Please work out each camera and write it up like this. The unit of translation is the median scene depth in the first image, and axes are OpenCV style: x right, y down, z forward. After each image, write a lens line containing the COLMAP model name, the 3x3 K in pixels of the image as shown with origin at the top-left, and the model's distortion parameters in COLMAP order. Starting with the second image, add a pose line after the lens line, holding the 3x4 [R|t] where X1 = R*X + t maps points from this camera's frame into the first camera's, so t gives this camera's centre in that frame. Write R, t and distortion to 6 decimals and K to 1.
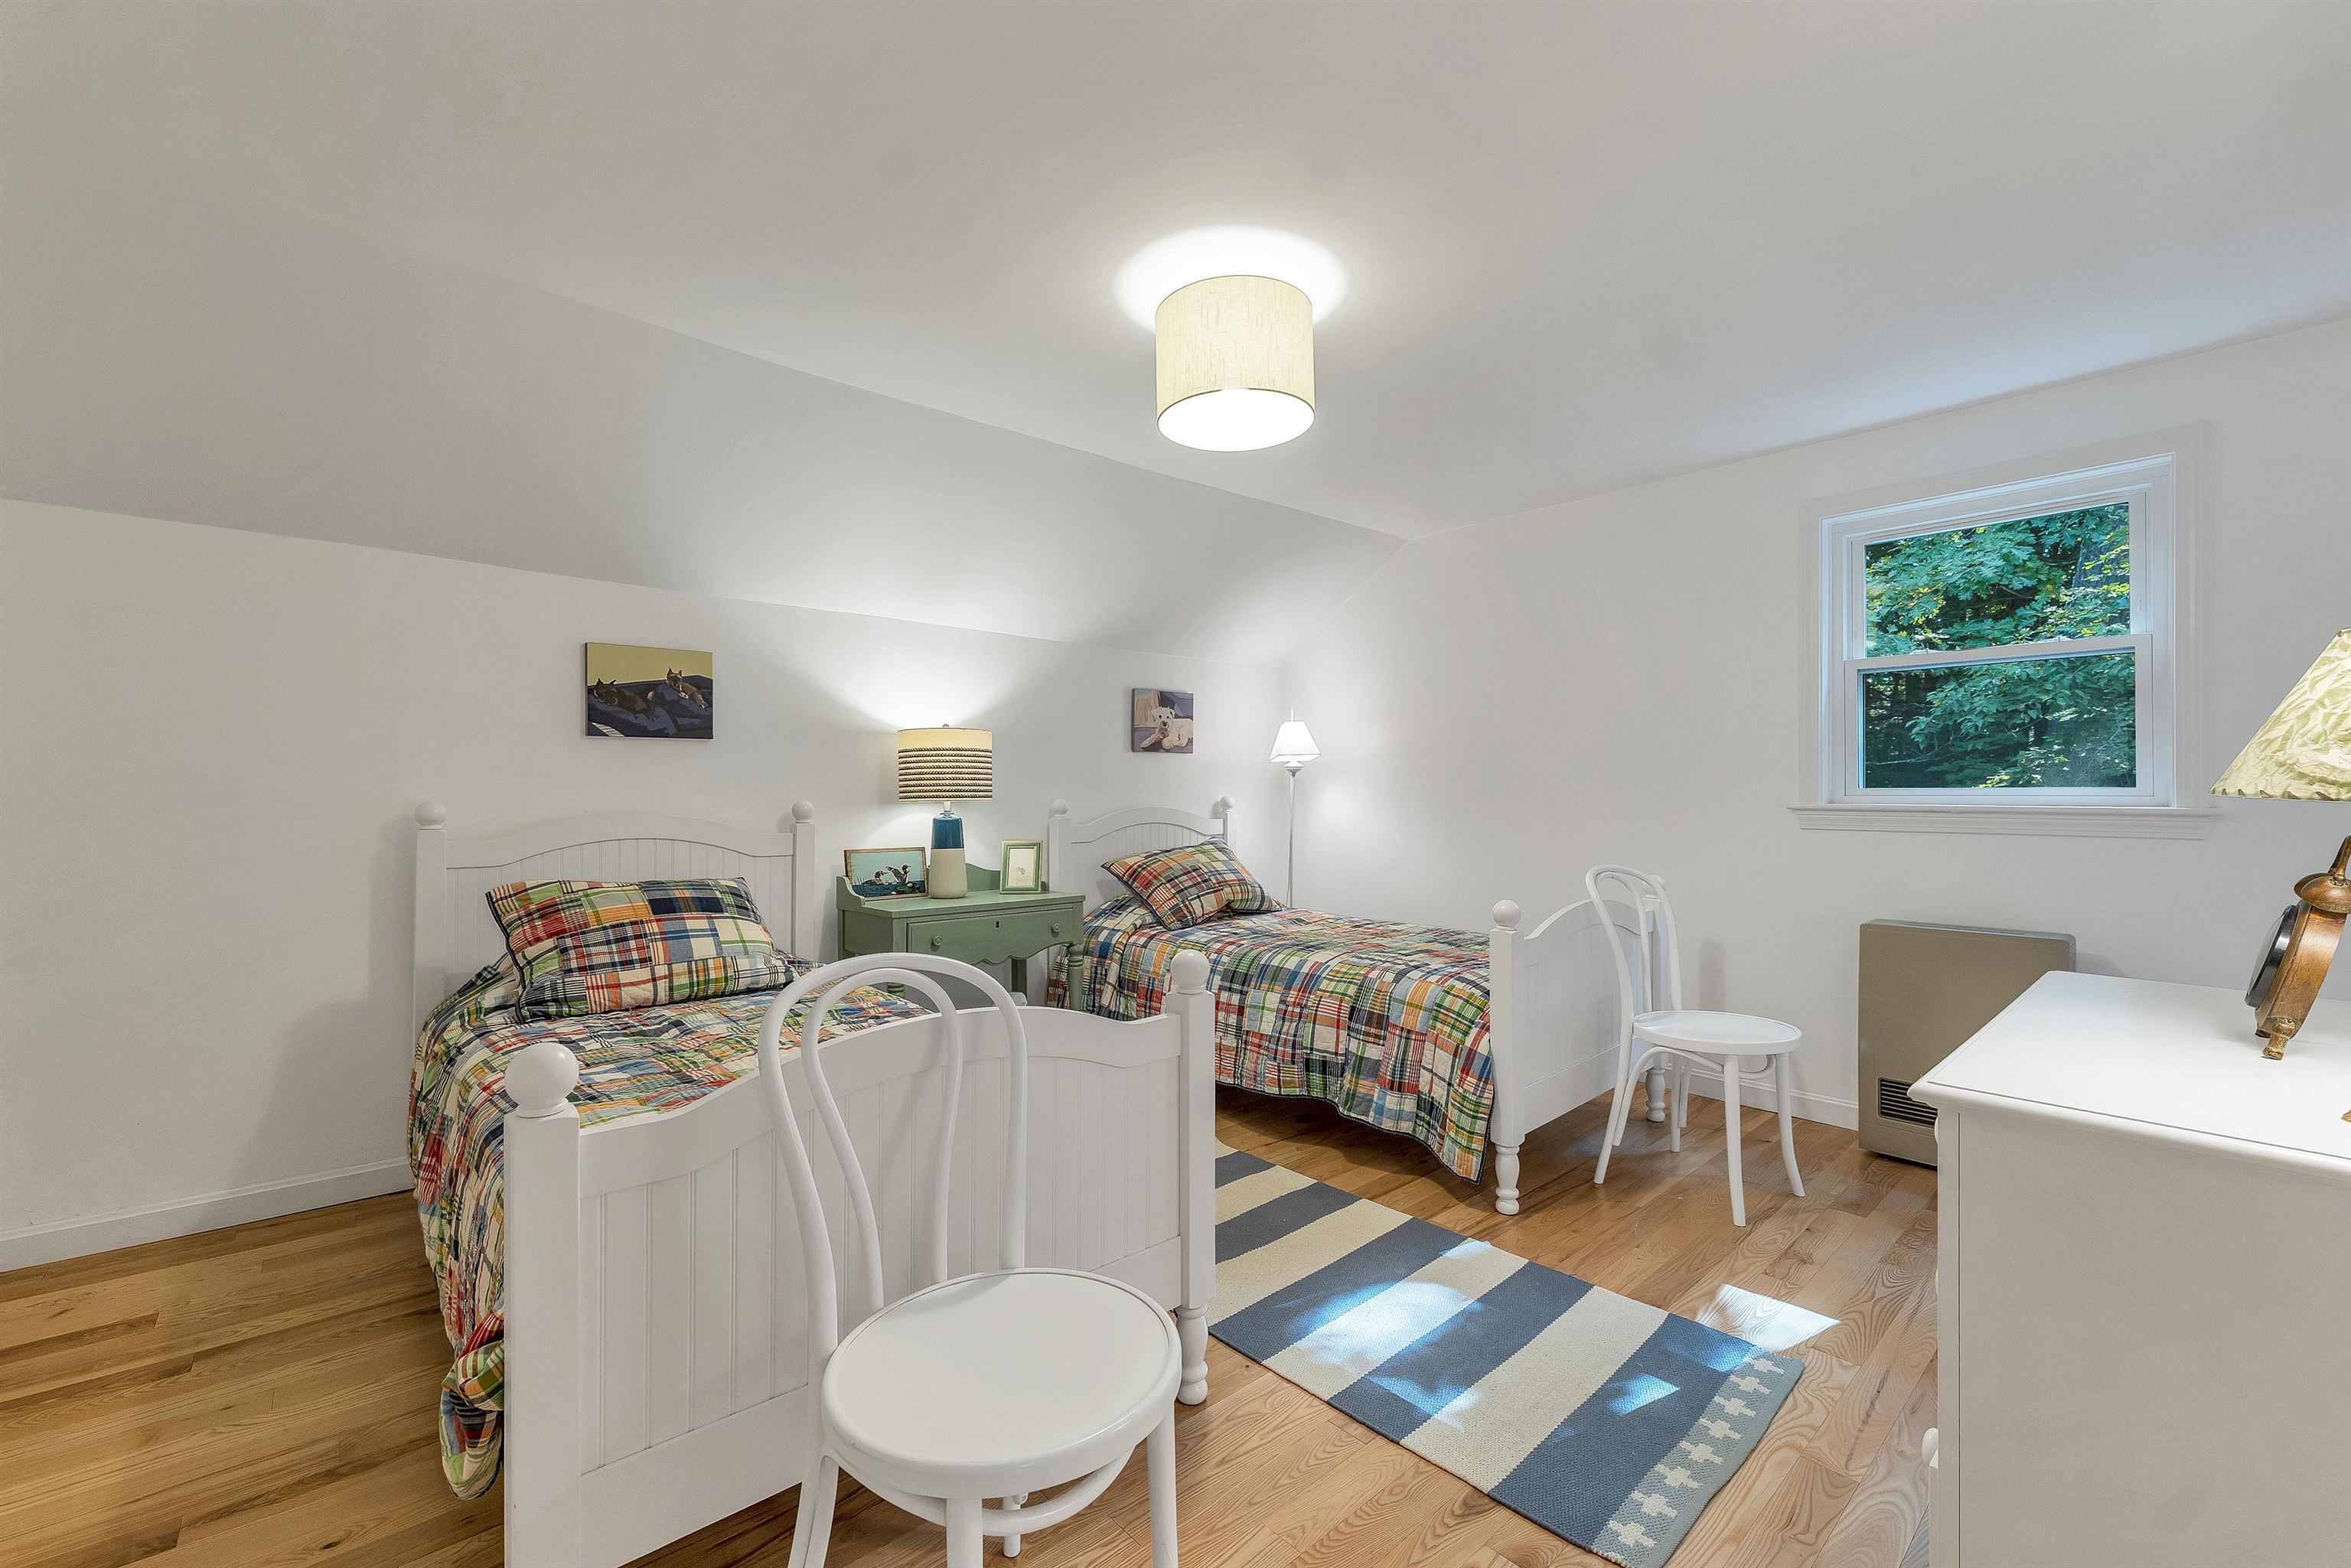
lens RADIAL K [[979.0, 0, 1158.5], [0, 979.0, 789.6], [0, 0, 1]] dist [0.000100, -0.000206]
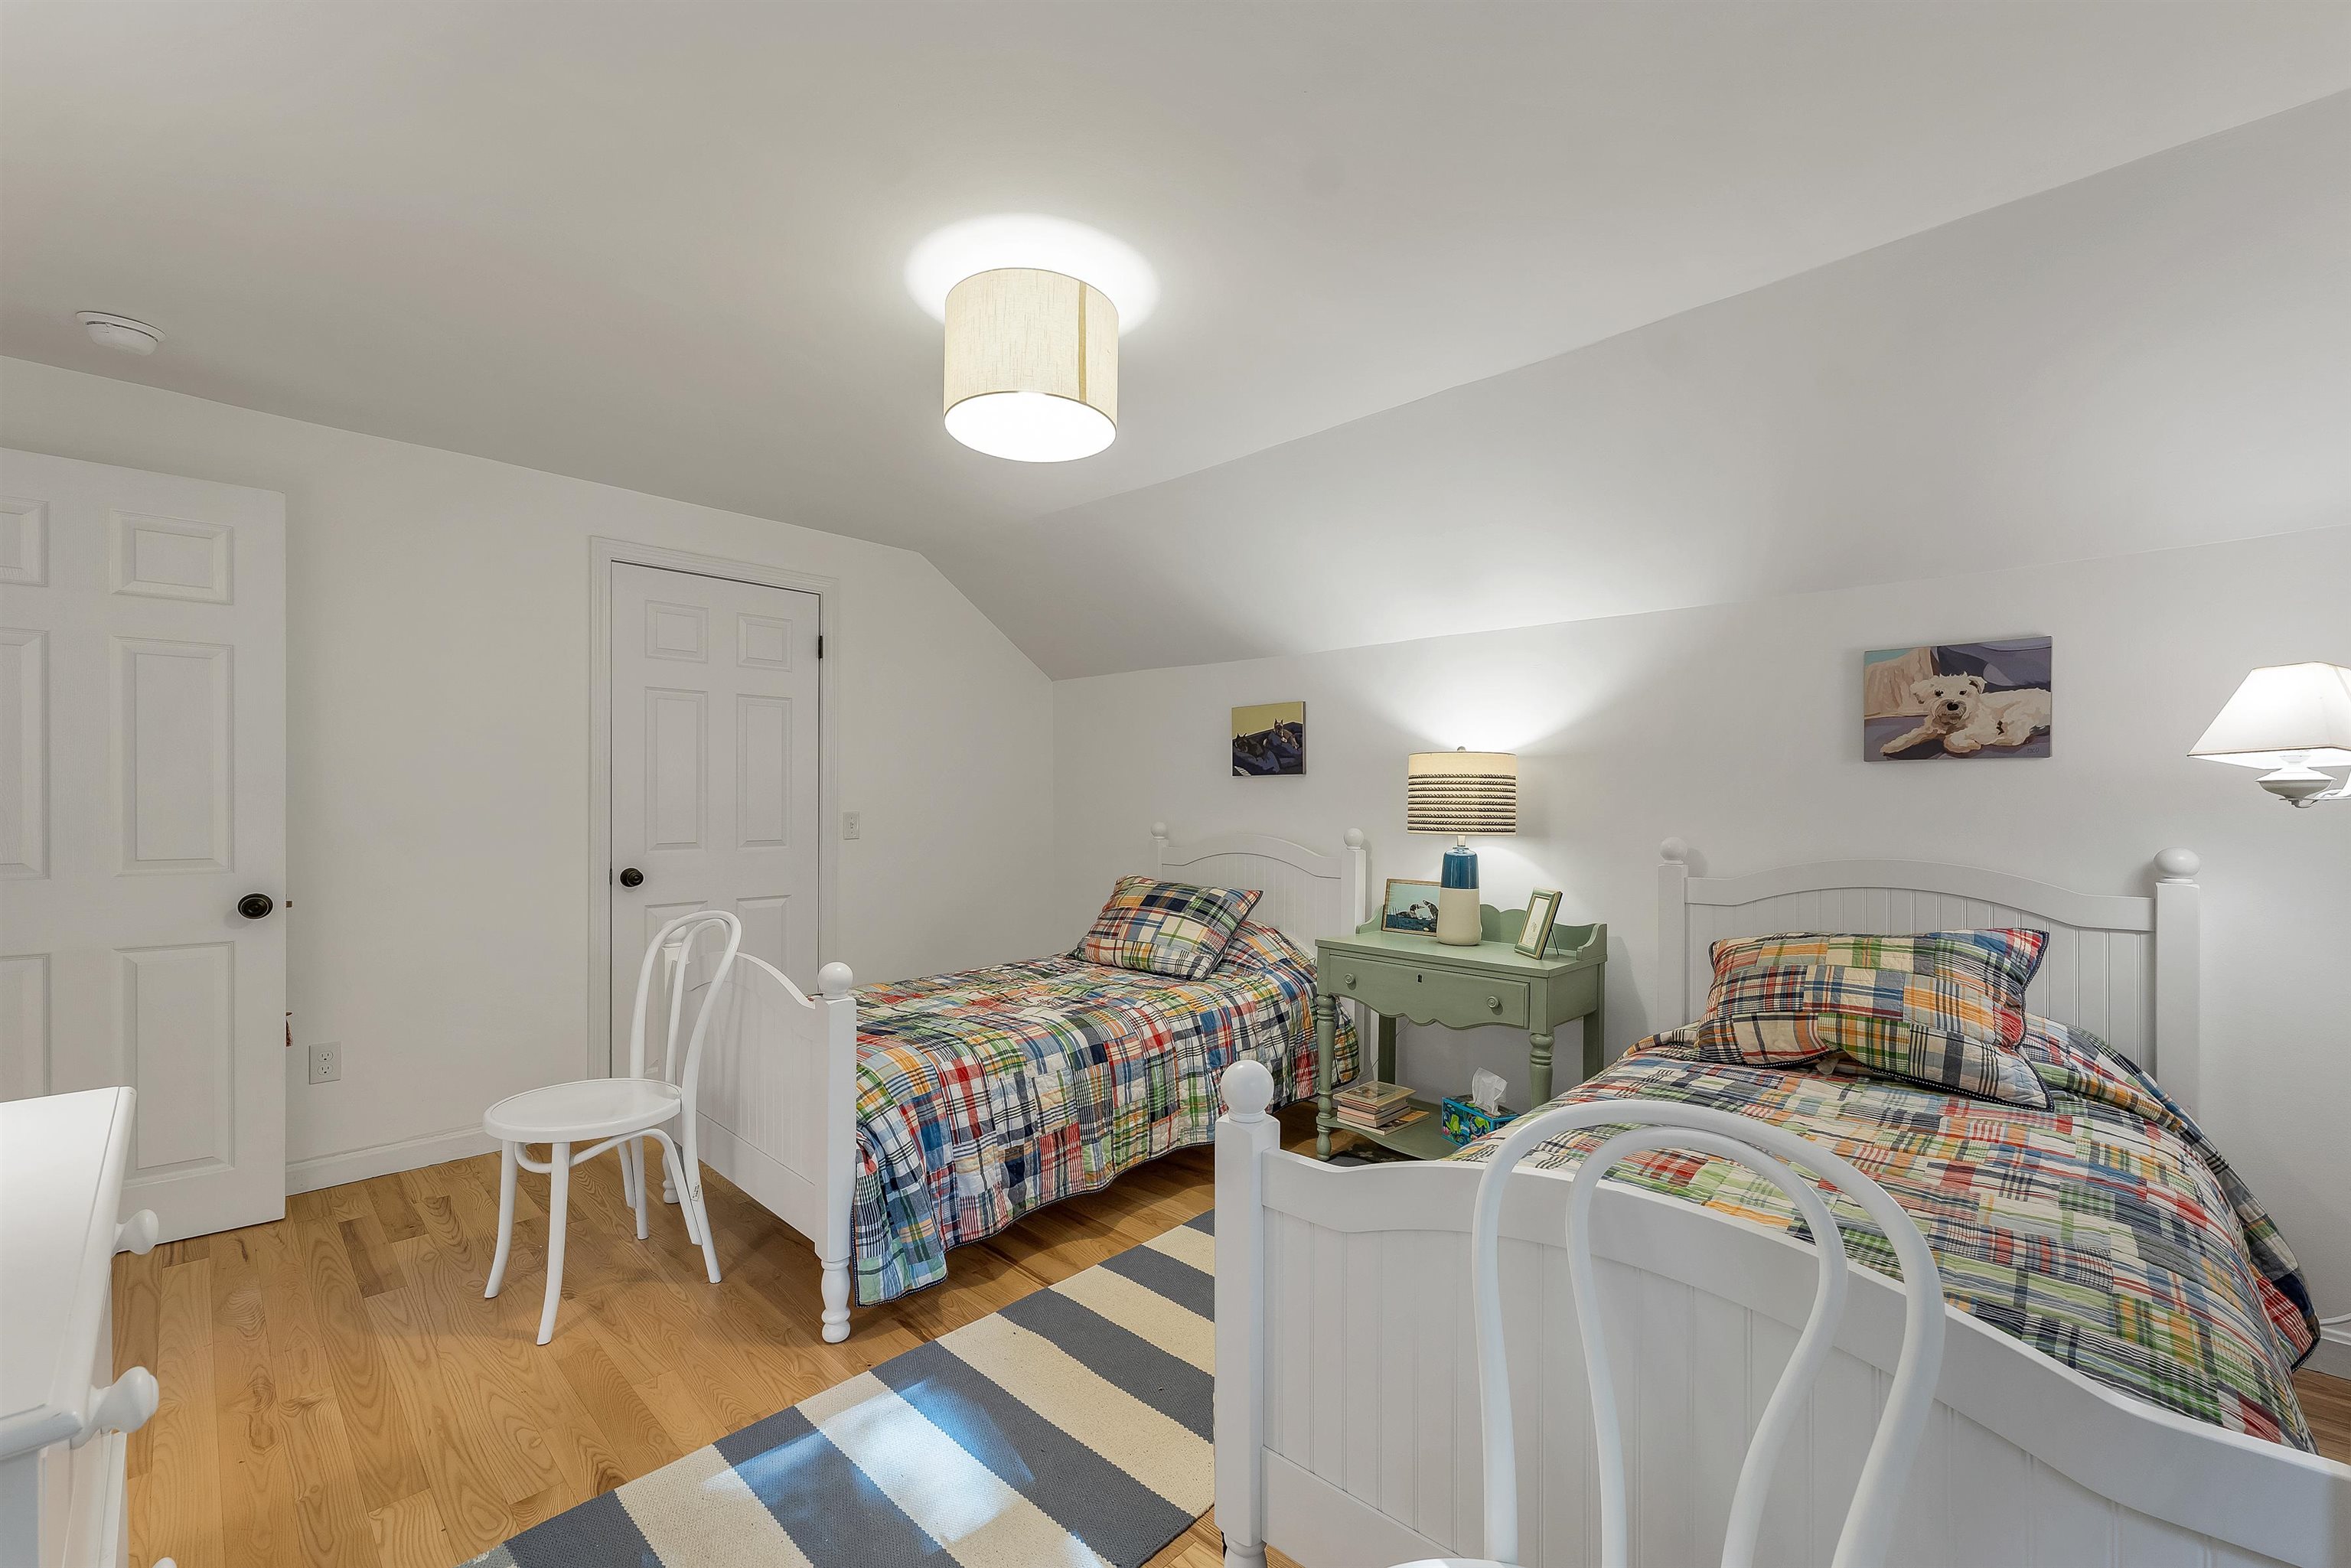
lens RADIAL K [[979.0, 0, 1168.1], [0, 979.0, 795.6], [0, 0, 1]] dist [0.000100, -0.000206]
pose [[0.069015, -0.007015, -0.997591, 0.720821], [-0.007054, 0.999947, -0.007520, -0.015782], [0.997591, 0.007556, 0.068962, 0.760543]]
